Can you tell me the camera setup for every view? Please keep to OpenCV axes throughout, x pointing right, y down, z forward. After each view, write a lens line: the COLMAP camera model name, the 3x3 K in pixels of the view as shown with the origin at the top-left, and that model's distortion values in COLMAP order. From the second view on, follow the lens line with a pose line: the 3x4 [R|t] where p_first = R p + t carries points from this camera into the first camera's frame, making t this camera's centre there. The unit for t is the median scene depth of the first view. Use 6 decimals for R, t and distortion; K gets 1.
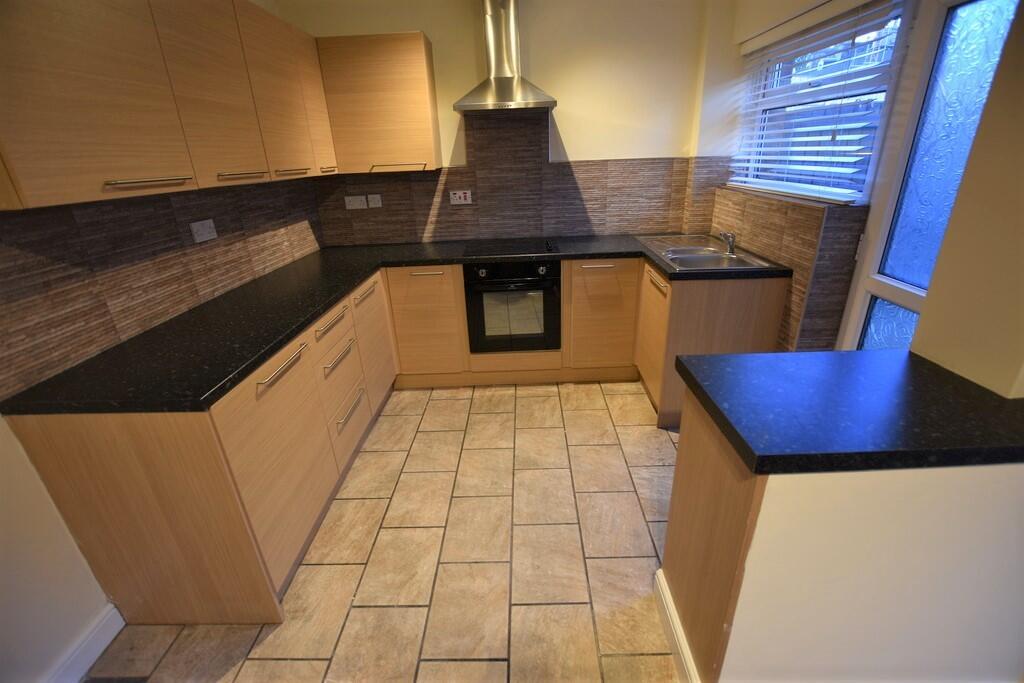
lens RADIAL K [[450.1, 0, 514.7], [0, 450.1, 343.8], [0, 0, 1]] dist [-0.031808, 0.003780]
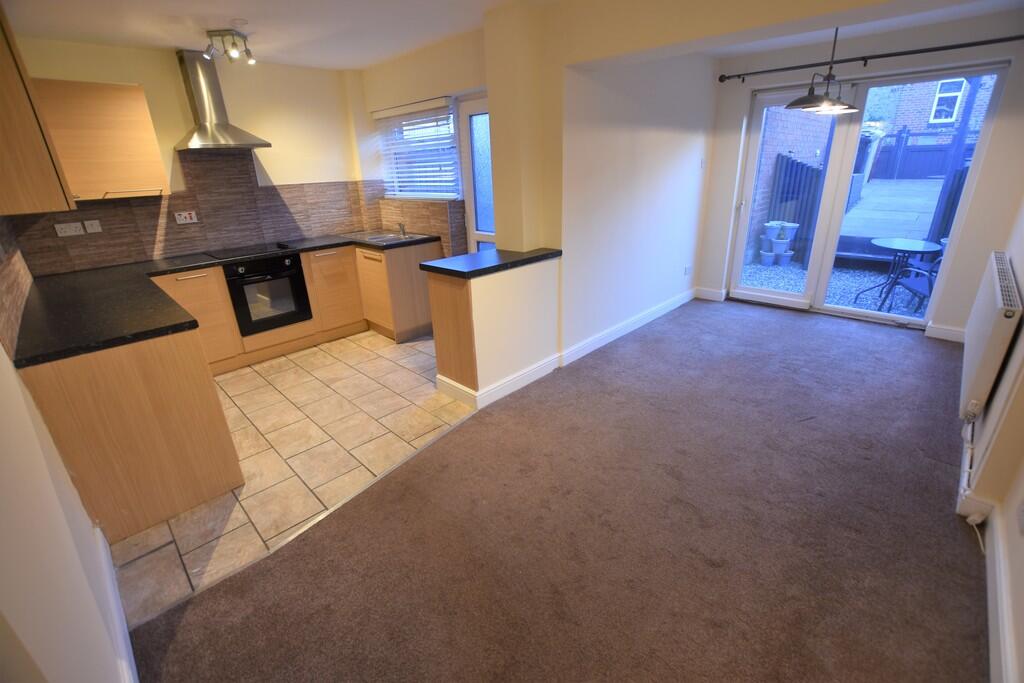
lens RADIAL K [[450.1, 0, 516.9], [0, 450.1, 343.6], [0, 0, 1]] dist [-0.031808, 0.003780]
pose [[0.694160, -0.250045, 0.674996, -0.434741], [0.286220, 0.956290, 0.059901, 0.195362], [-0.660469, 0.151616, 0.735386, -0.436825]]
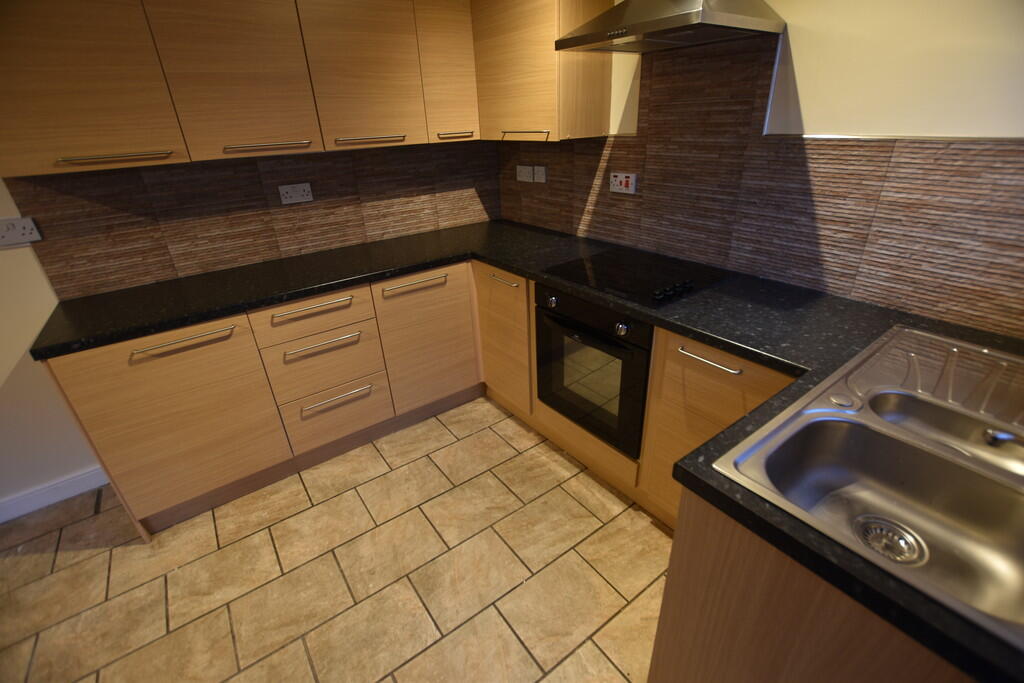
lens RADIAL K [[450.1, 0, 516.7], [0, 450.1, 344.2], [0, 0, 1]] dist [-0.031808, 0.003780]
pose [[0.606683, 0.368721, -0.704259, 0.391824], [-0.294438, 0.927140, 0.231770, -0.237496], [0.738405, 0.066749, 0.671046, 0.503910]]
